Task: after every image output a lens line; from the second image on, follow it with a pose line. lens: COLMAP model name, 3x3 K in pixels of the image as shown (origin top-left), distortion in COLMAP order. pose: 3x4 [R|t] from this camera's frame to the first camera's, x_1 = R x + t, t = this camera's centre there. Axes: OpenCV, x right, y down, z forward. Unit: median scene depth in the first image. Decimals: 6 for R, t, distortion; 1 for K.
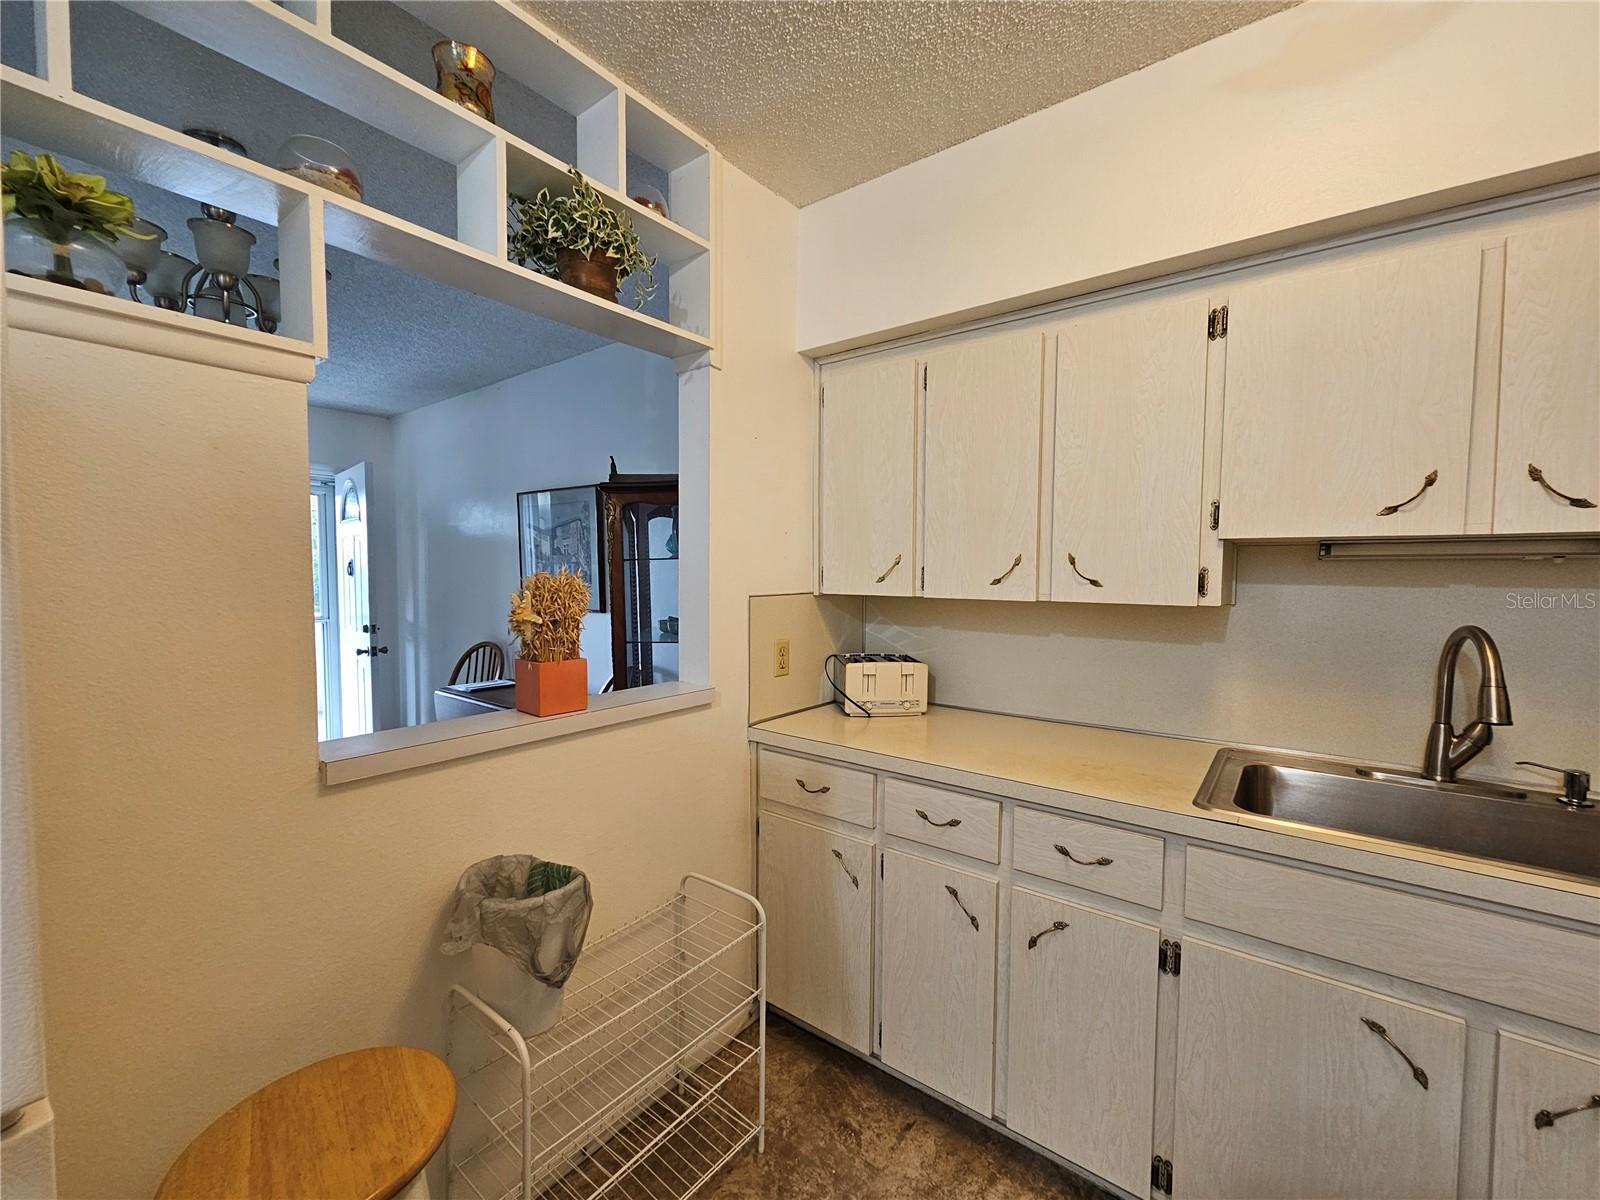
lens RADIAL K [[654.7, 0, 804.1], [0, 654.7, 603.8], [0, 0, 1]] dist [-0.003737, 0.001516]
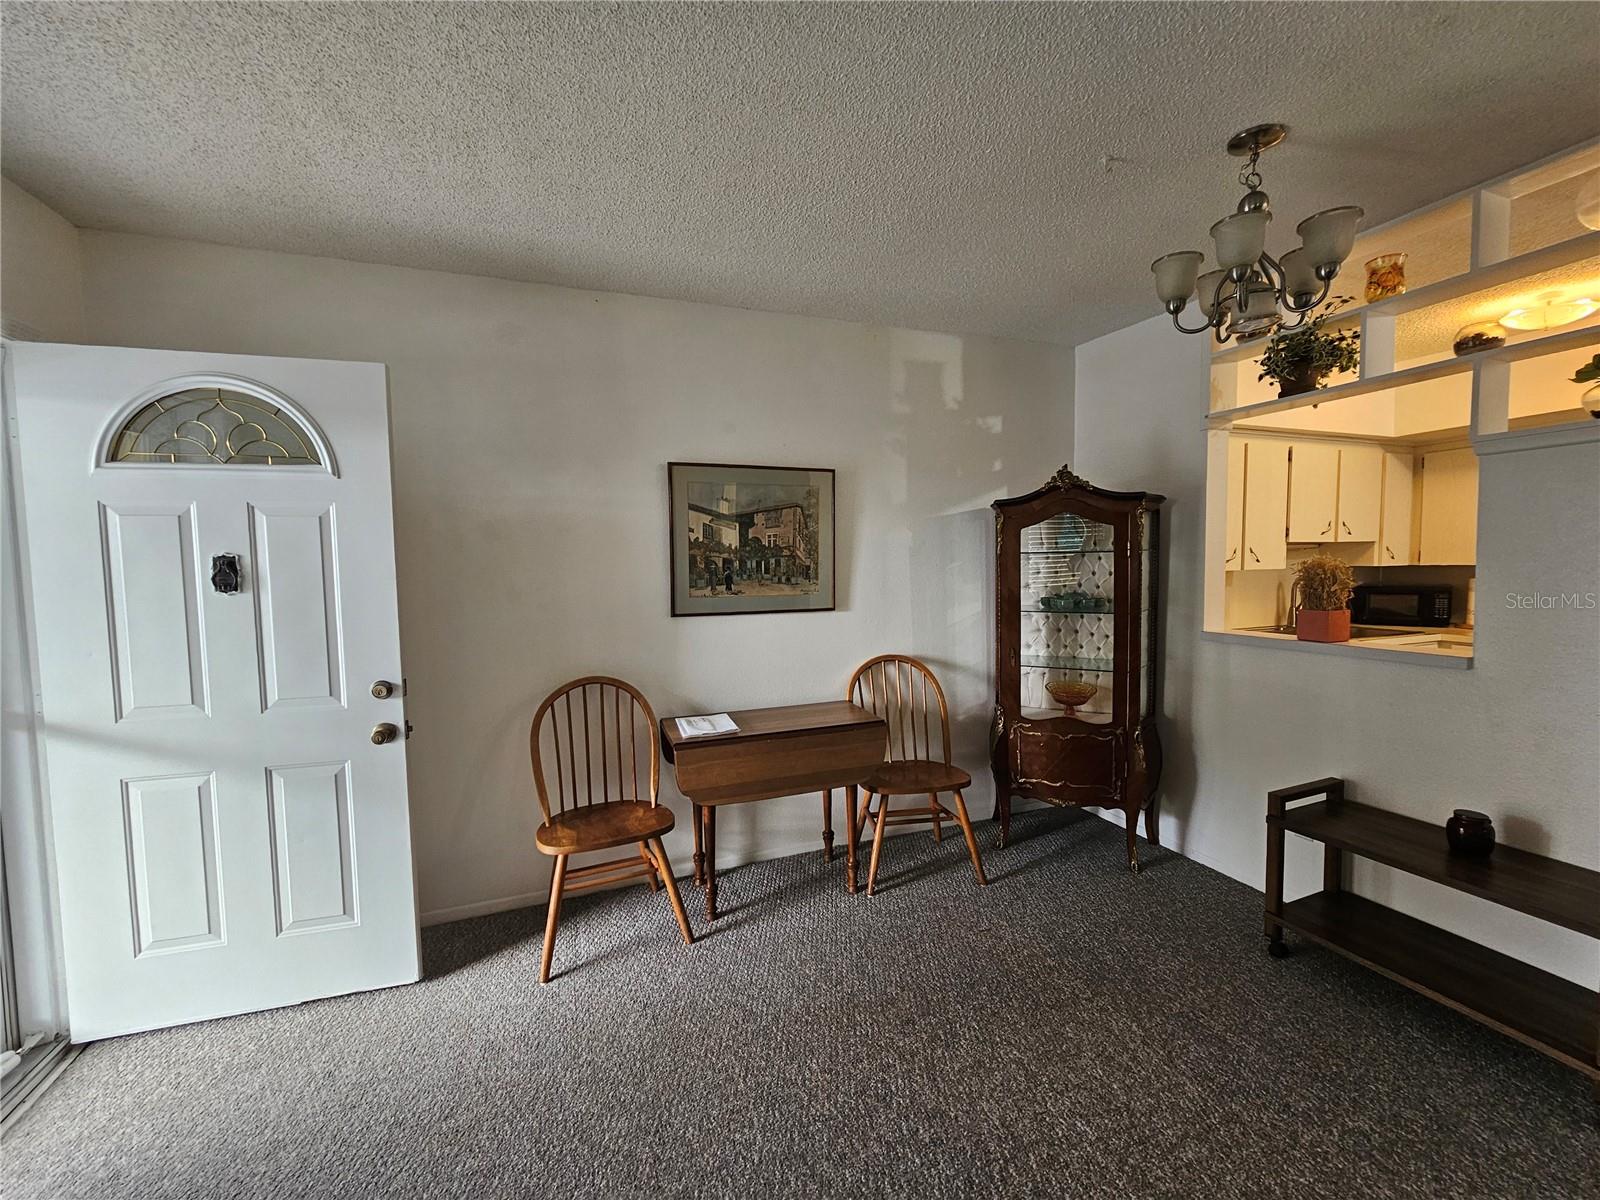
lens RADIAL K [[654.7, 0, 800.6], [0, 654.7, 601.2], [0, 0, 1]] dist [-0.003737, 0.001516]
pose [[0.532505, -0.062630, 0.844107, -2.295140], [0.063214, 0.997416, 0.034127, -0.069028], [-0.844063, 0.035186, 0.535088, 1.139405]]
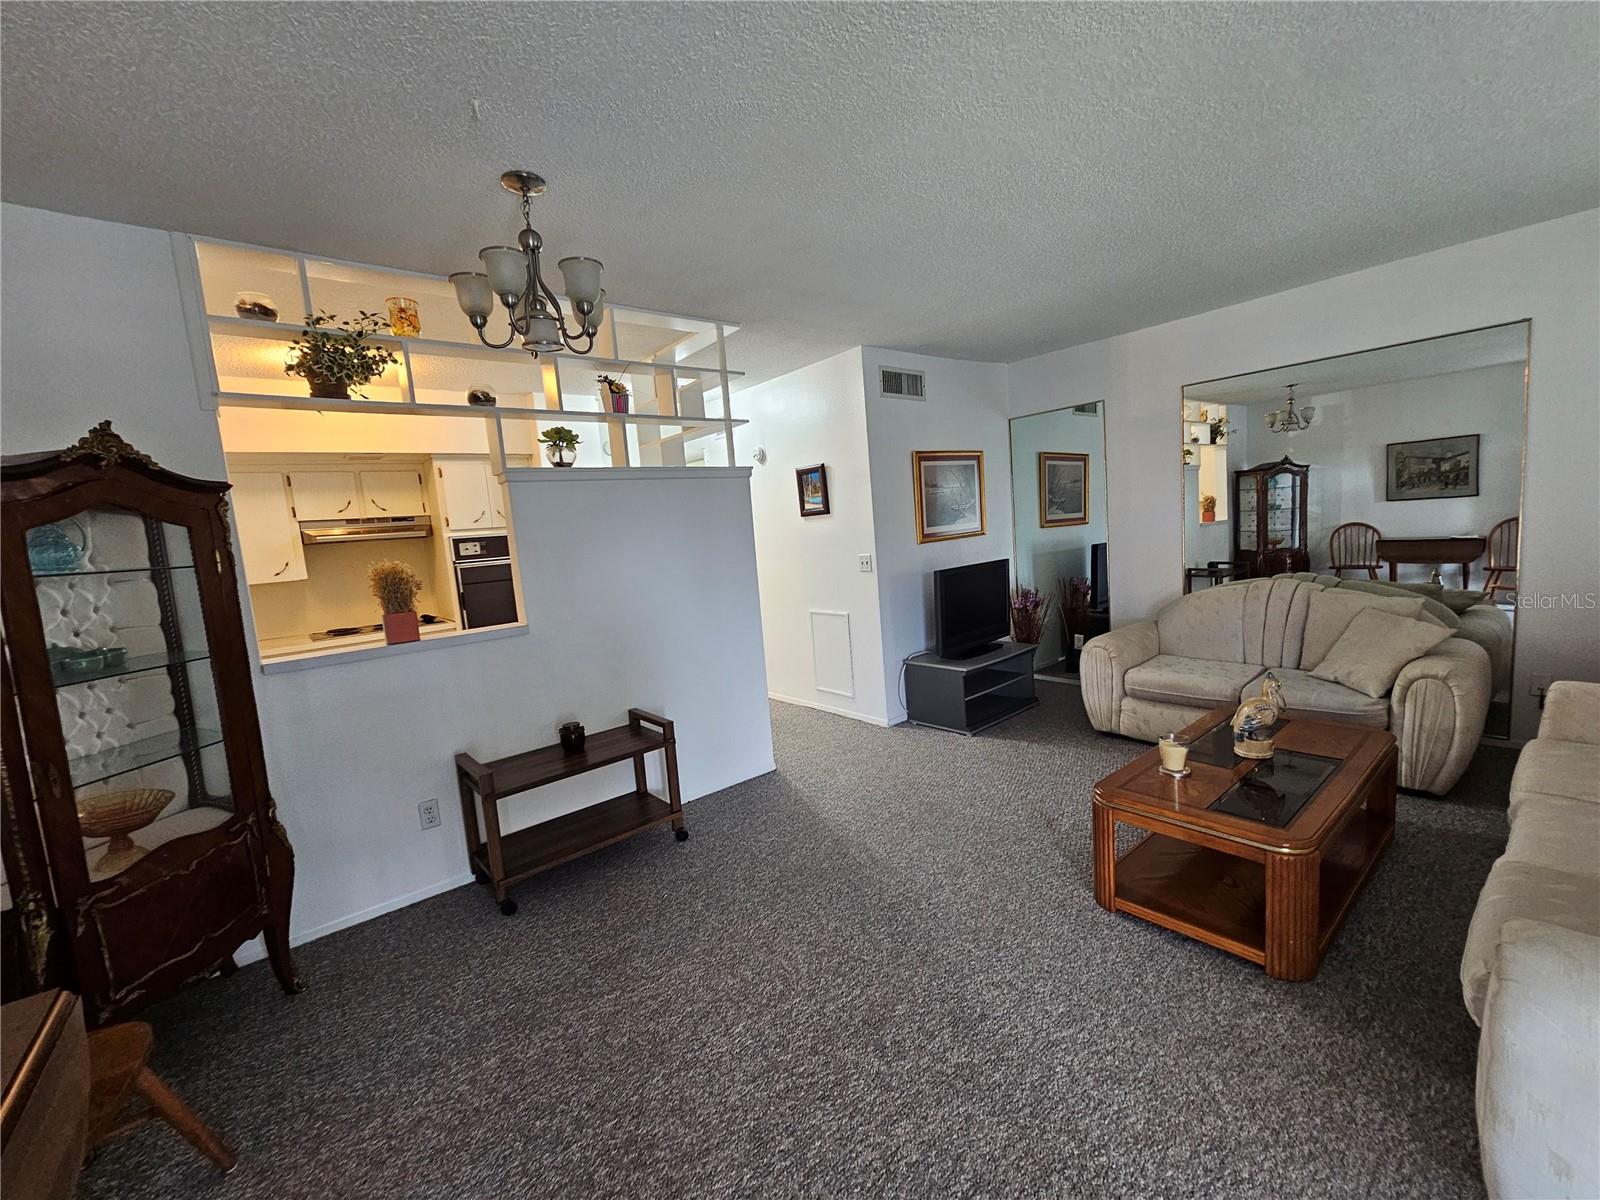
lens RADIAL K [[654.7, 0, 807.4], [0, 654.7, 602.3], [0, 0, 1]] dist [-0.003737, 0.001516]
pose [[-0.972046, 0.045849, 0.230270, -1.714161], [0.084764, 0.983132, 0.162069, -0.121847], [-0.218955, 0.177058, -0.959536, 2.243016]]
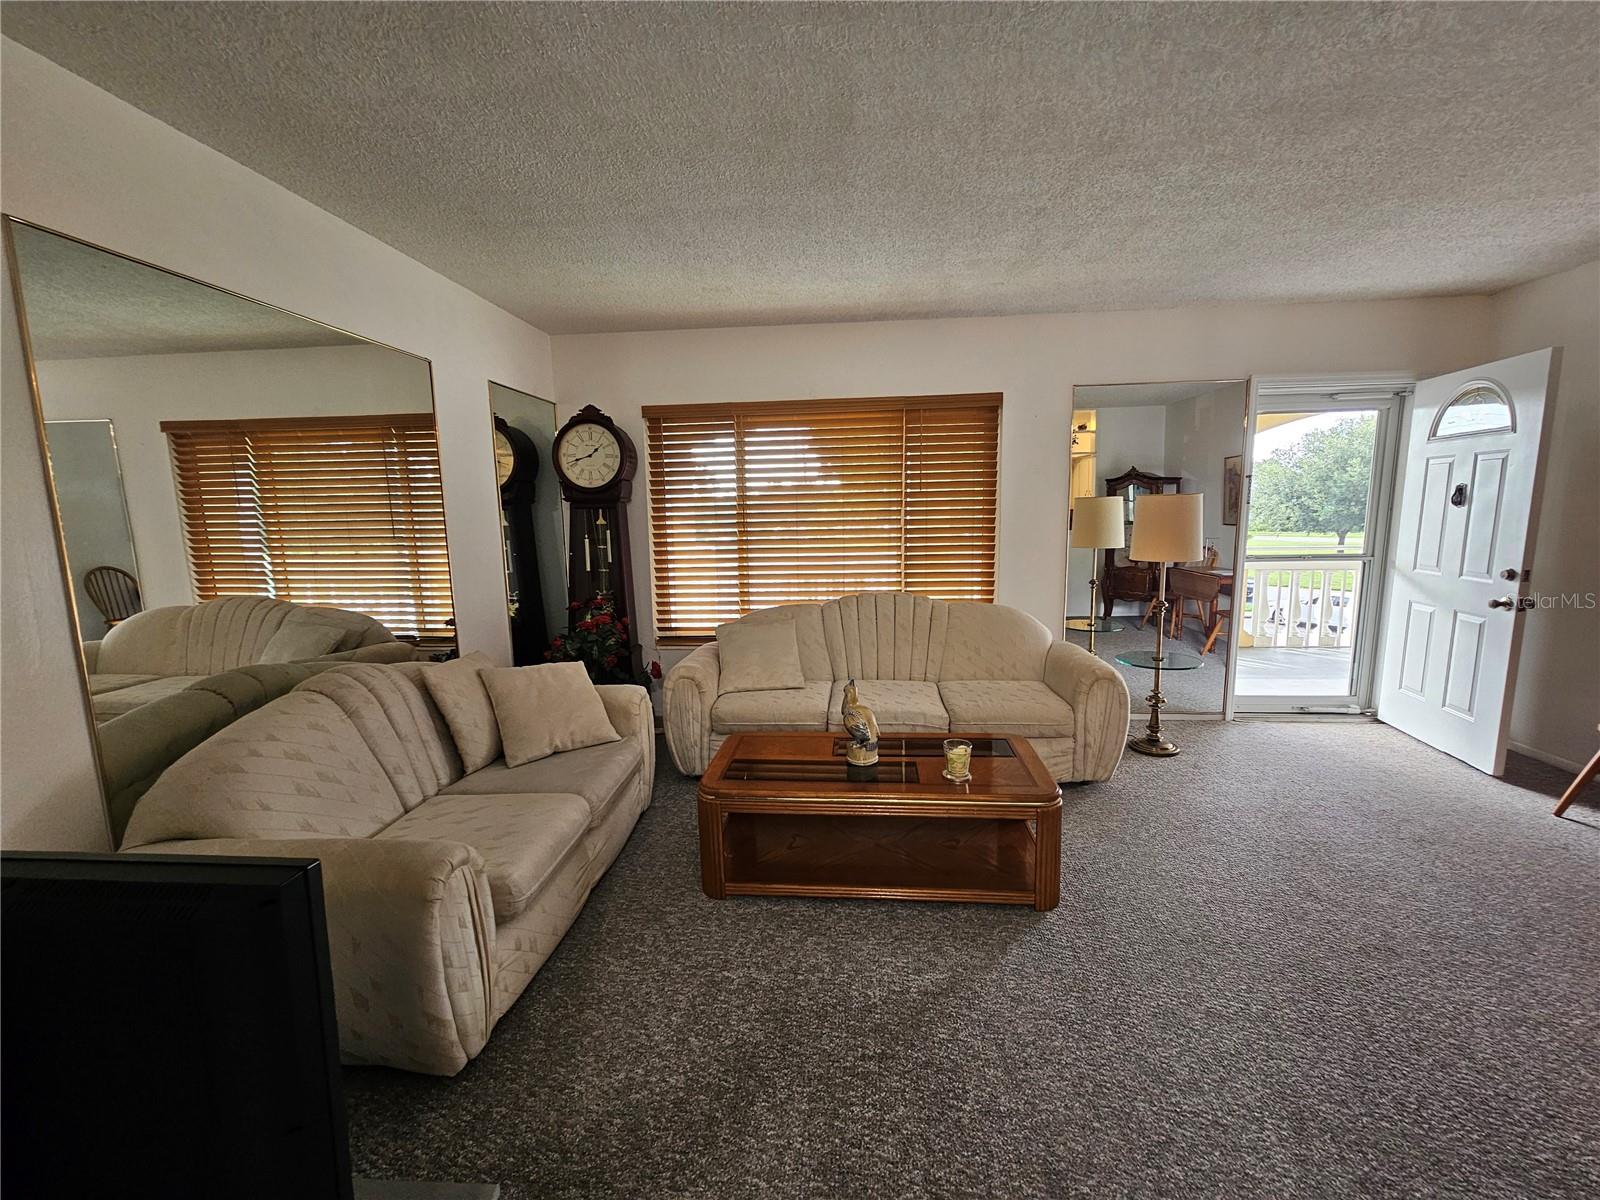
lens RADIAL K [[654.7, 0, 809.0], [0, 654.7, 602.8], [0, 0, 1]] dist [-0.003737, 0.001516]
pose [[0.534526, 0.108458, -0.838164, -1.160503], [-0.021379, 0.993149, 0.114879, 0.000661], [0.844882, -0.043487, 0.533183, -0.247835]]
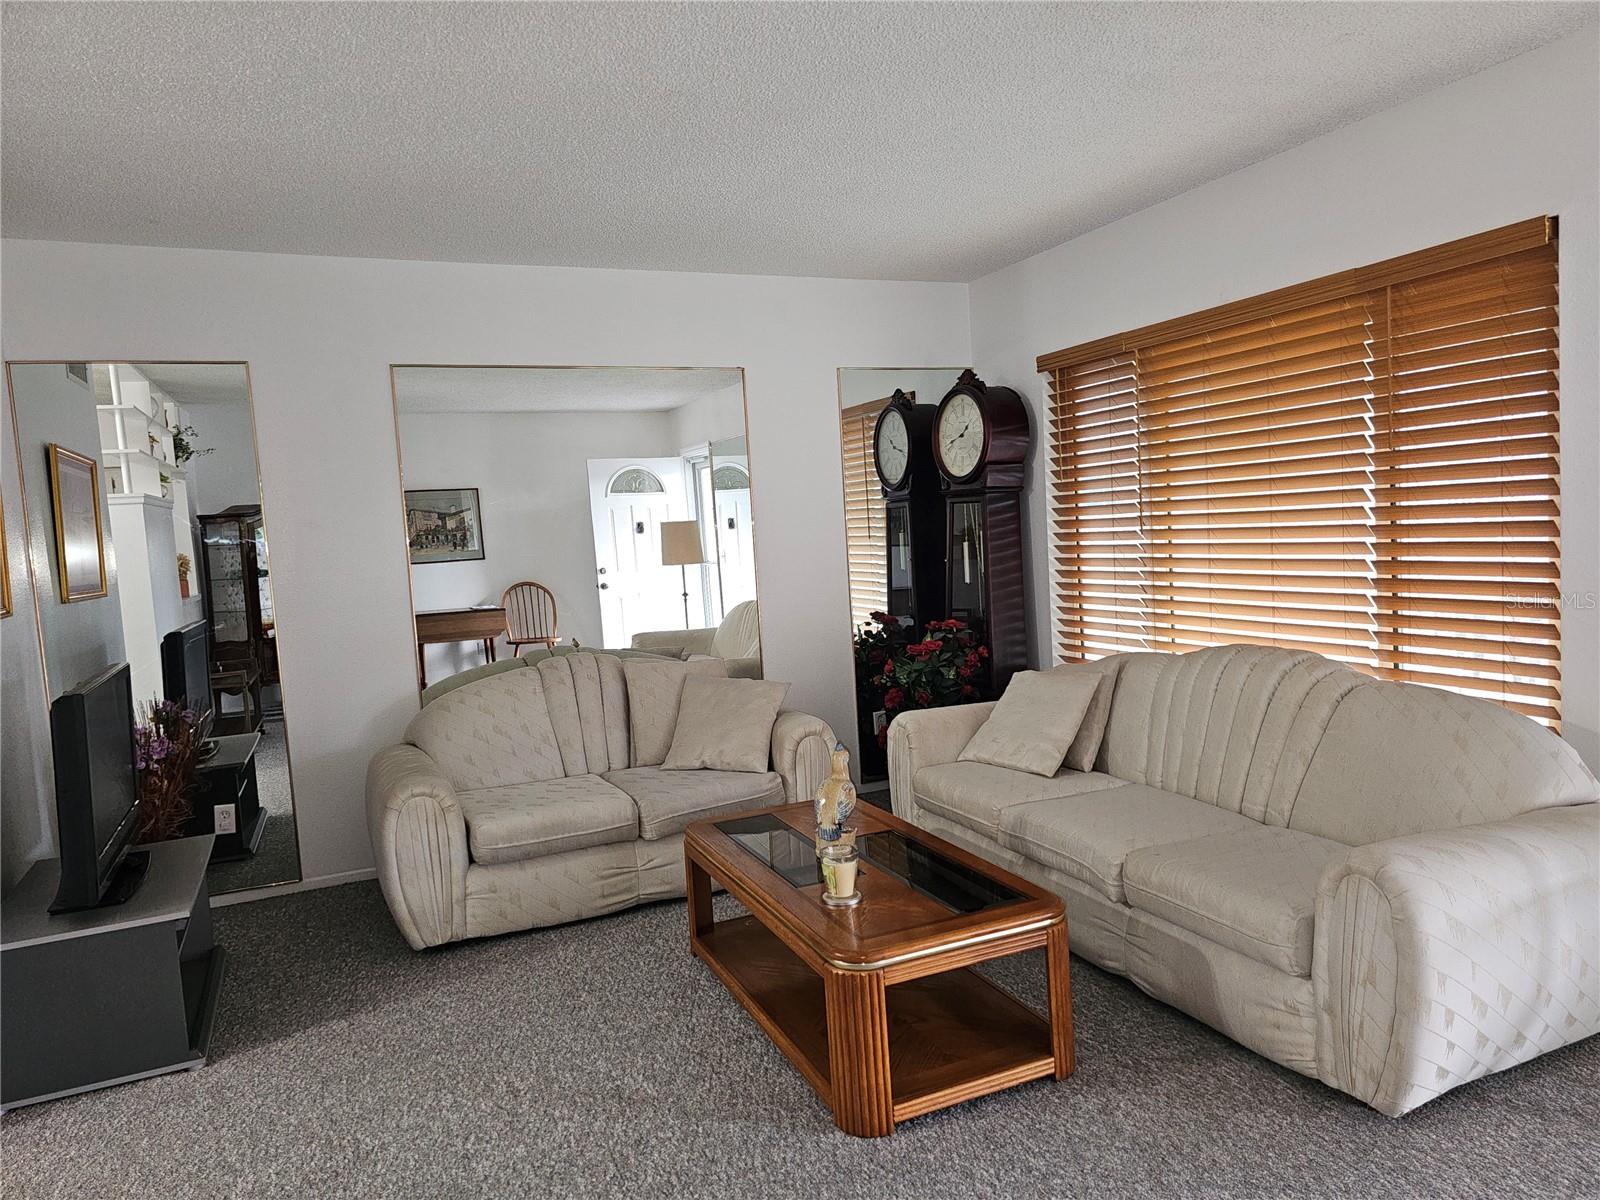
lens RADIAL K [[1072.3, 0, 805.4], [0, 1072.3, 599.6], [0, 0, 1]] dist [0.059846, -0.049638]
pose [[-0.488088, 0.094618, -0.867651, -0.729069], [0.015593, 0.994893, 0.099722, -0.087563], [0.872655, 0.035143, -0.487071, 1.513697]]
